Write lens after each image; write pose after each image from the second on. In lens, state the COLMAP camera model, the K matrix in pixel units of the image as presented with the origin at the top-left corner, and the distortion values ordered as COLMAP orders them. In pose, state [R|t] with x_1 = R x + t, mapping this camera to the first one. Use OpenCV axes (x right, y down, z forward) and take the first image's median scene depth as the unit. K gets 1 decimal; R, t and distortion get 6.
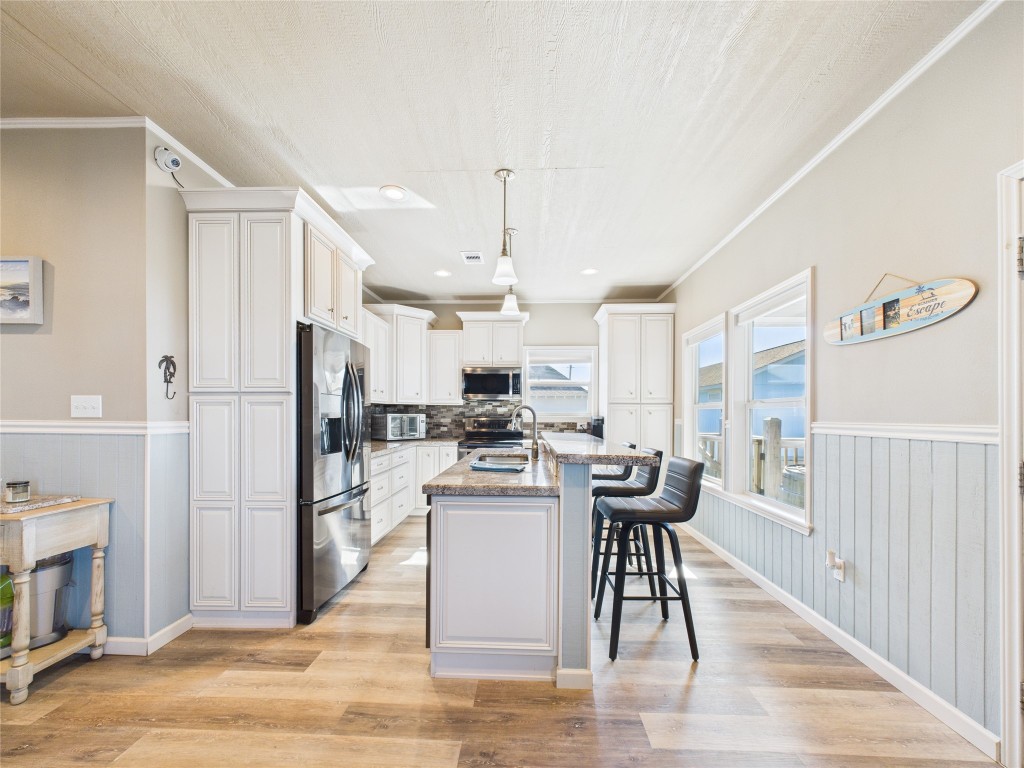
lens RADIAL K [[412.8, 0, 510.1], [0, 412.8, 414.4], [0, 0, 1]] dist [0.001819, 0.000219]
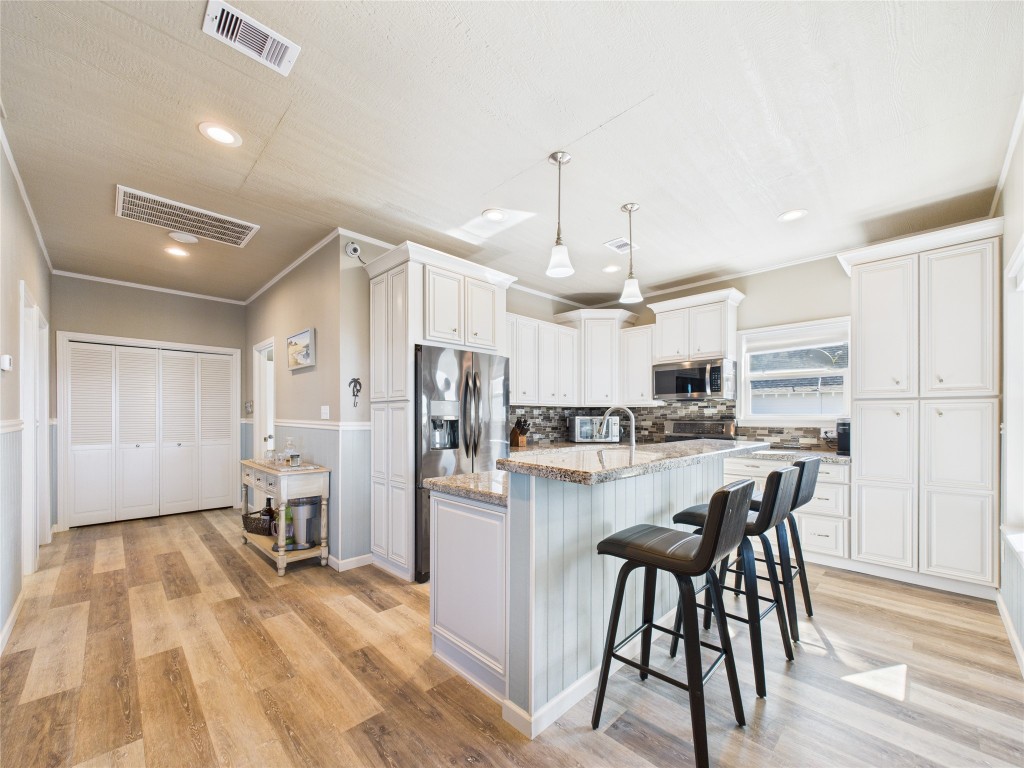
lens RADIAL K [[412.8, 0, 512.6], [0, 412.8, 414.9], [0, 0, 1]] dist [0.001819, 0.000219]
pose [[0.729191, -0.005994, -0.684284, 0.630783], [0.001582, 0.999974, -0.007074, 0.003623], [0.684308, 0.004076, 0.729182, 0.295203]]
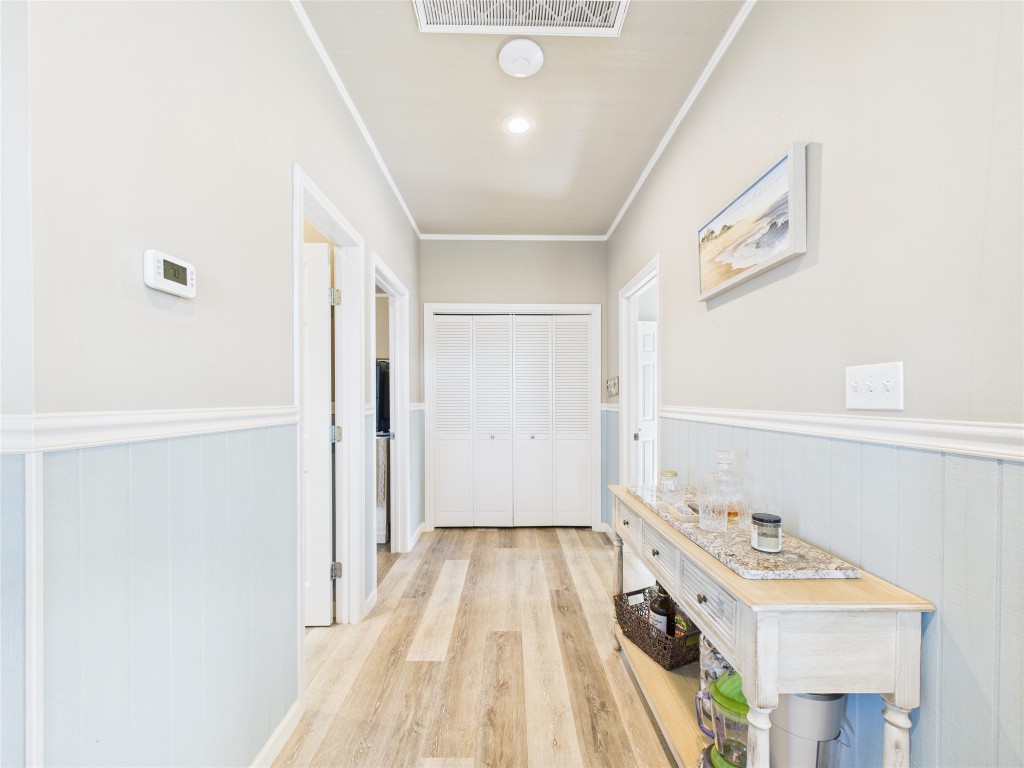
lens RADIAL K [[412.8, 0, 514.4], [0, 412.8, 401.5], [0, 0, 1]] dist [0.001819, 0.000219]
pose [[0.055709, -0.001150, -0.998446, -0.535893], [-0.002510, 0.999996, -0.001292, 0.000424], [0.998444, 0.002578, 0.055706, 0.526588]]
